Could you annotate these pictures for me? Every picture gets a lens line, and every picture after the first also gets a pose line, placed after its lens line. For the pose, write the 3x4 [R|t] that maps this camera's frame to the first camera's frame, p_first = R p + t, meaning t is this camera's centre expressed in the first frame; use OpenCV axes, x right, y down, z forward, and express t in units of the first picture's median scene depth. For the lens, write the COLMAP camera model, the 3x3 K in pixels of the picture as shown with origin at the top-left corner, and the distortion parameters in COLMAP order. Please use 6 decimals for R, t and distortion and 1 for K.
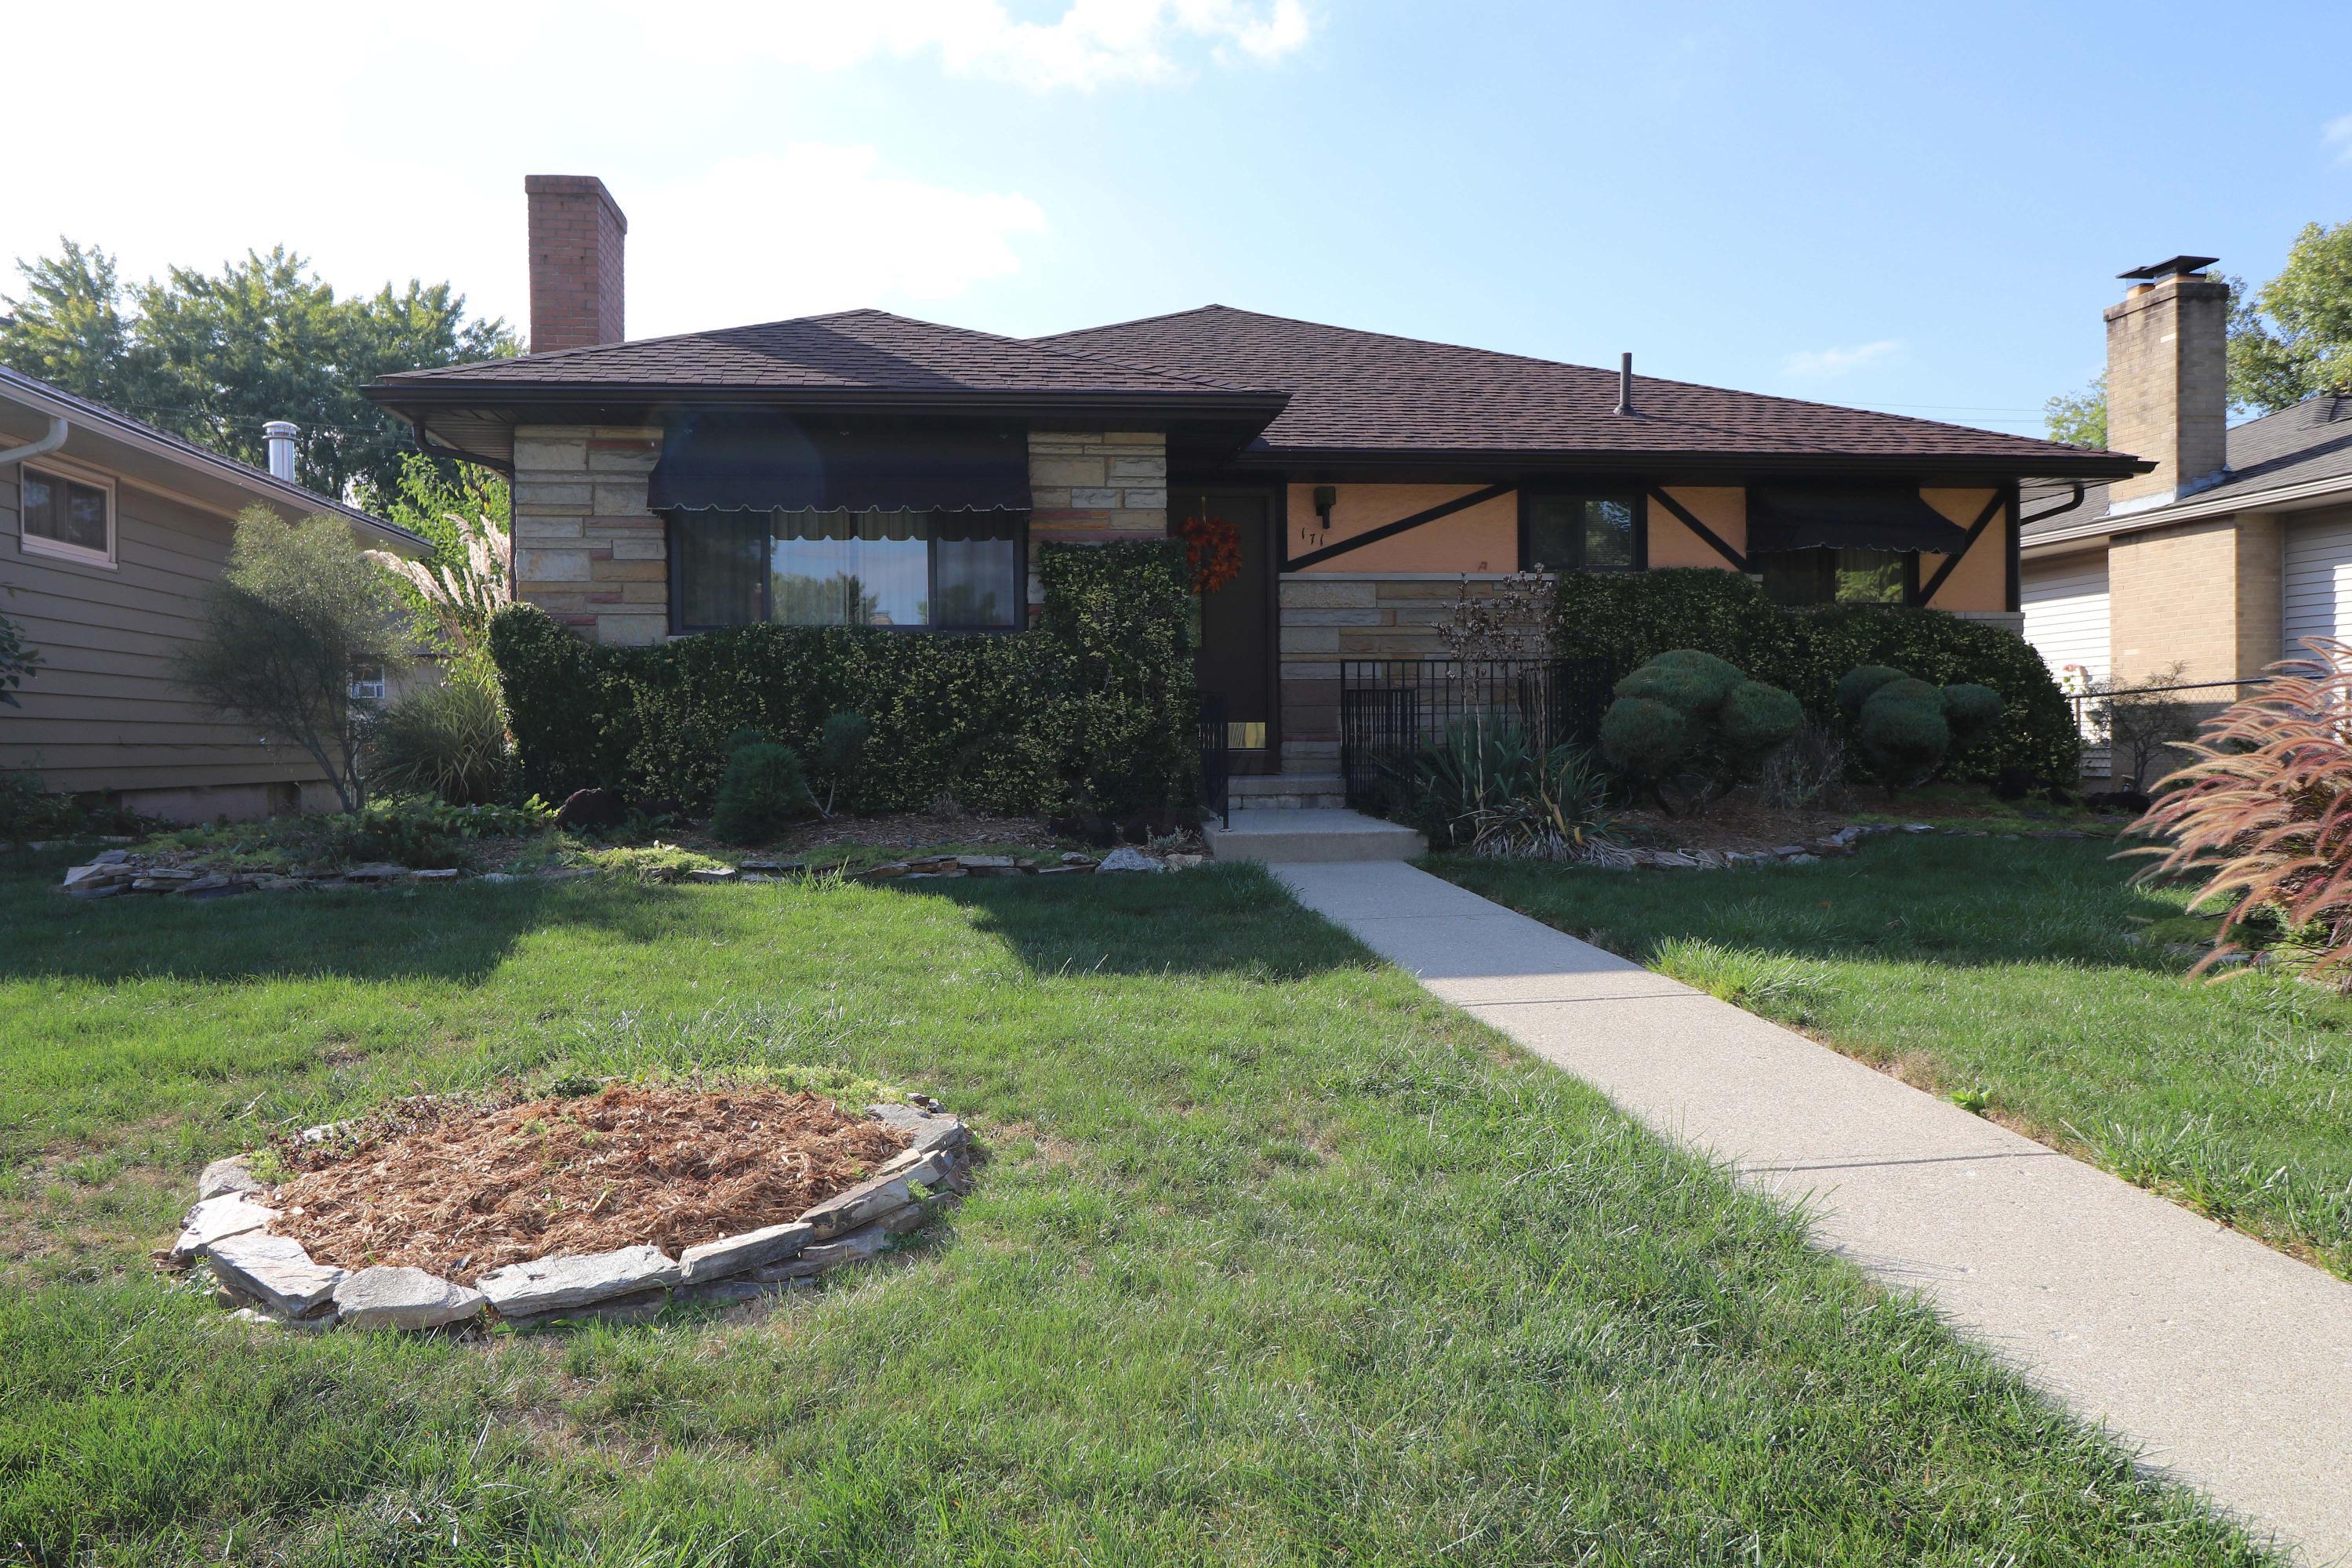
lens RADIAL K [[1707.7, 0, 1173.3], [0, 1707.7, 788.4], [0, 0, 1]] dist [-0.008225, -0.002241]
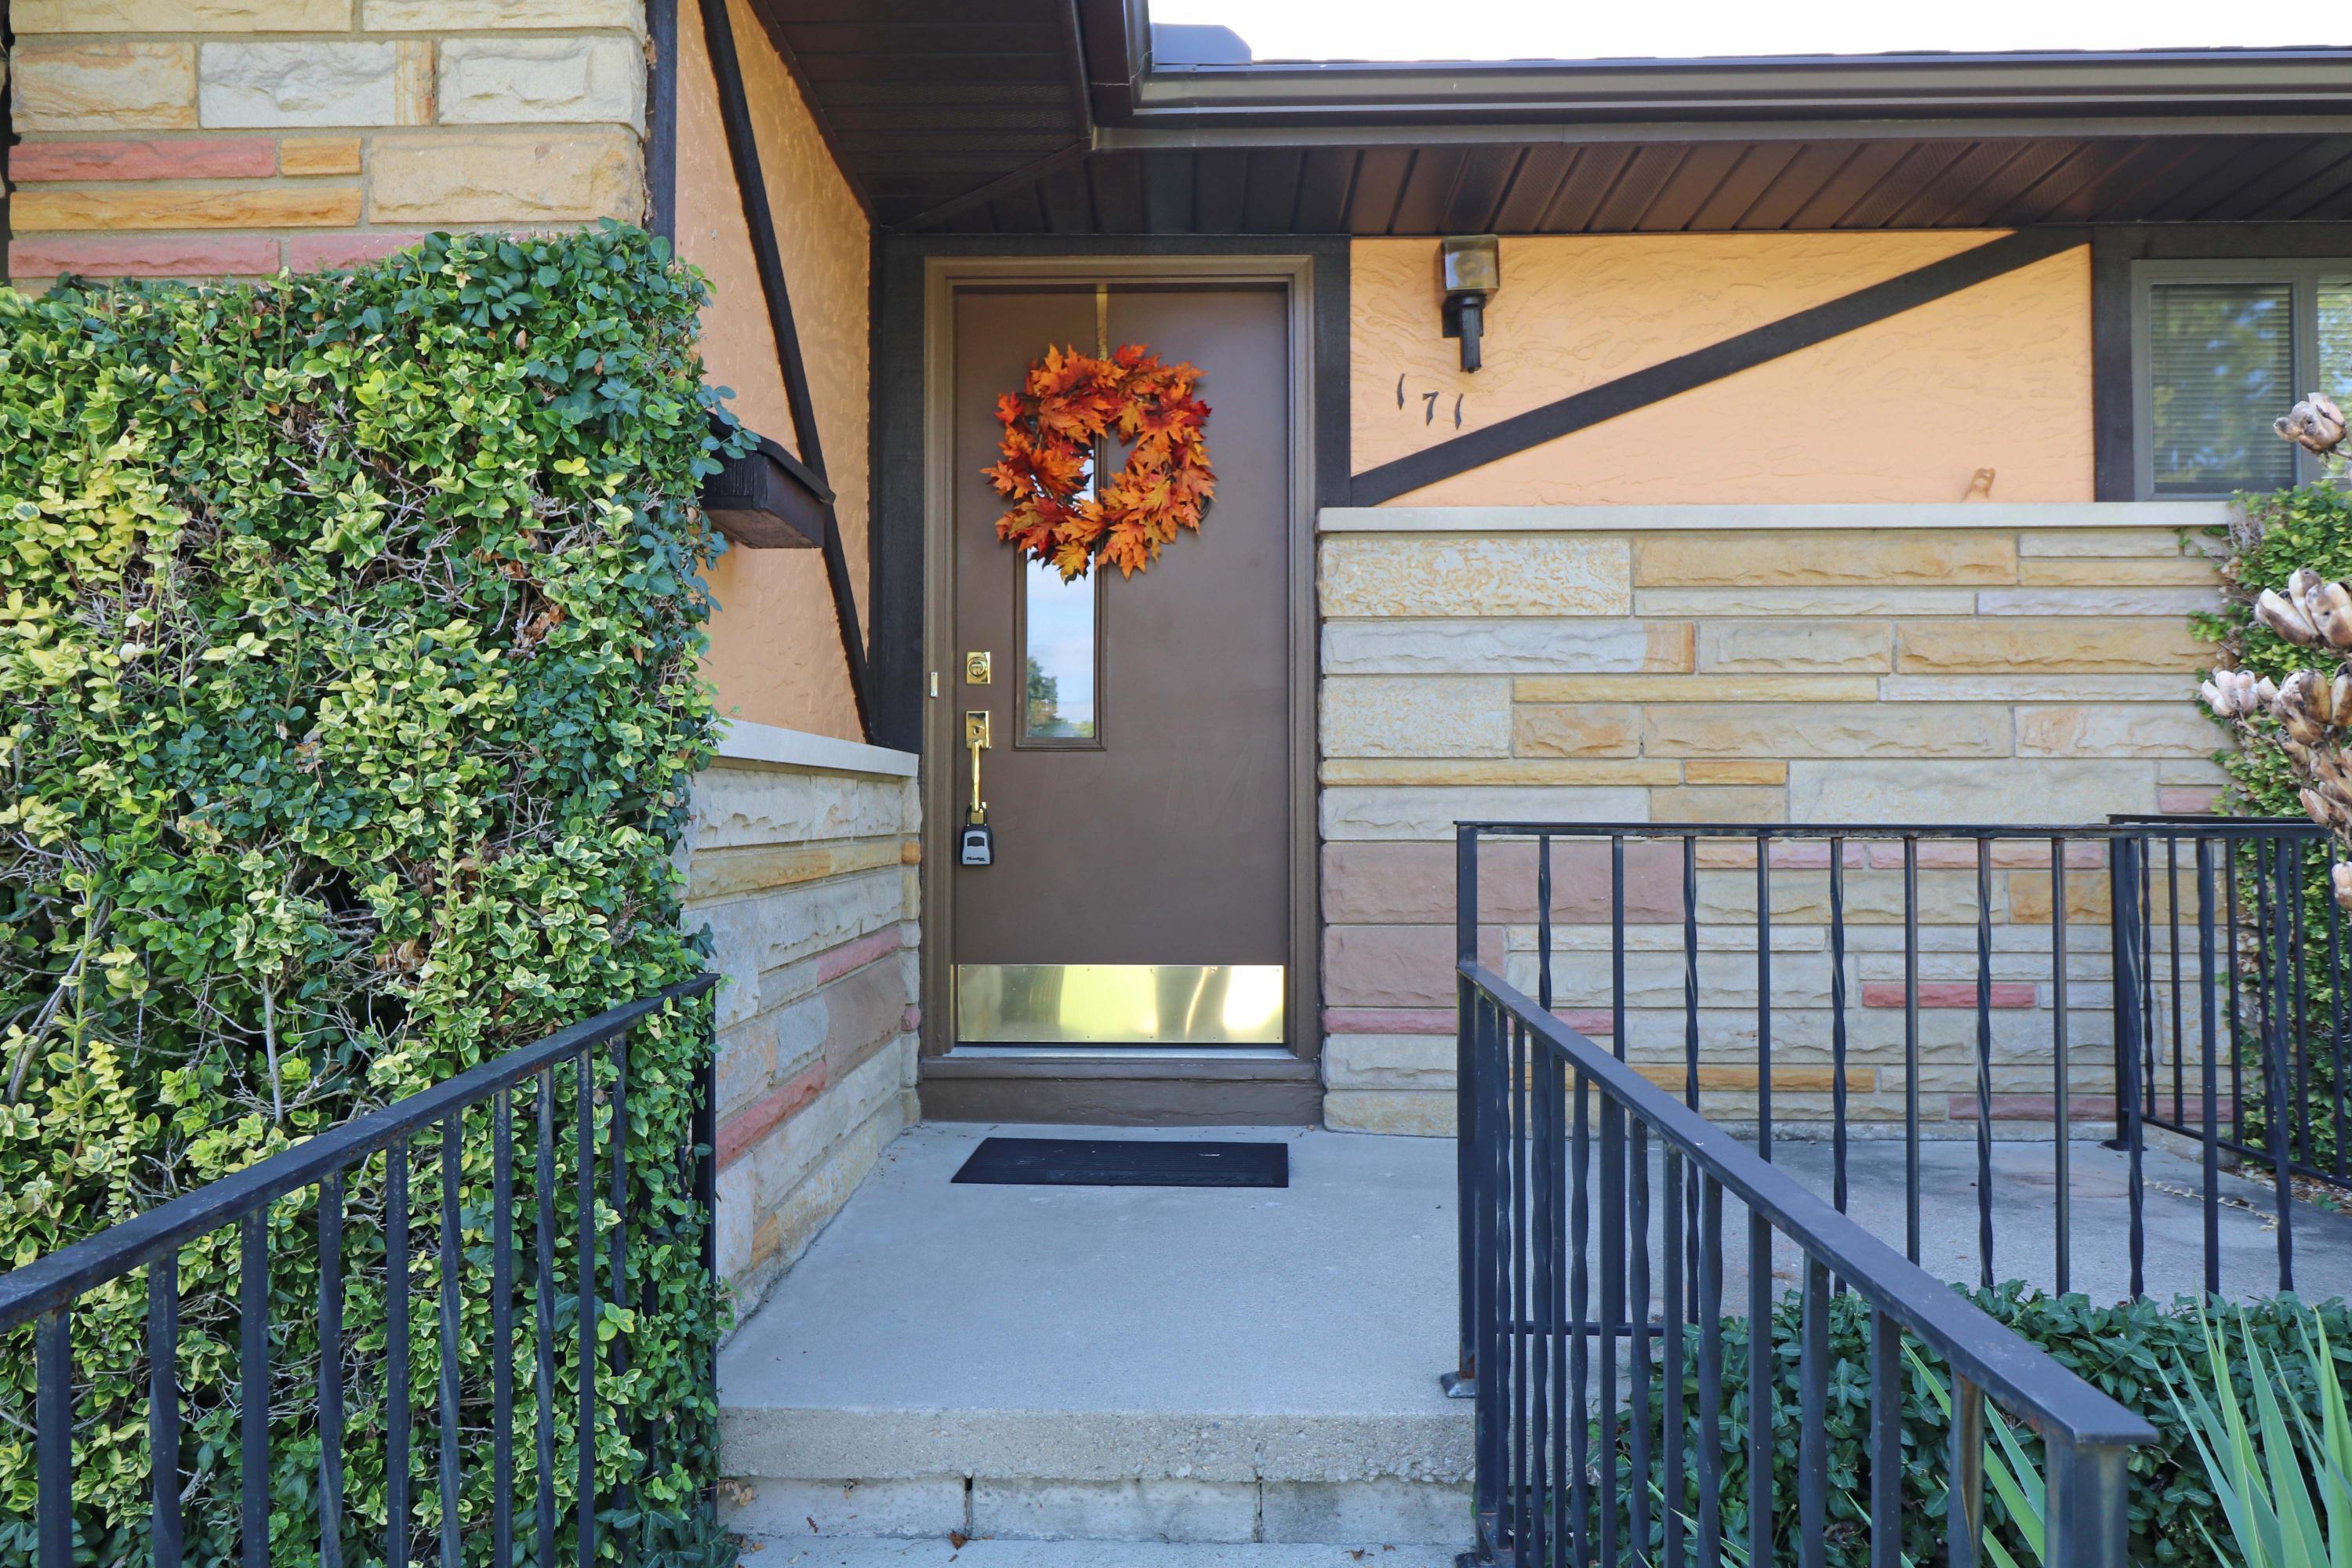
lens RADIAL K [[1707.7, 0, 1170.0], [0, 1707.7, 766.3], [0, 0, 1]] dist [-0.008225, -0.002241]
pose [[0.989549, 0.005150, -0.144103, 0.080205], [-0.012017, 0.998831, -0.046823, -0.062099], [0.143694, 0.048066, 0.988454, 0.677650]]
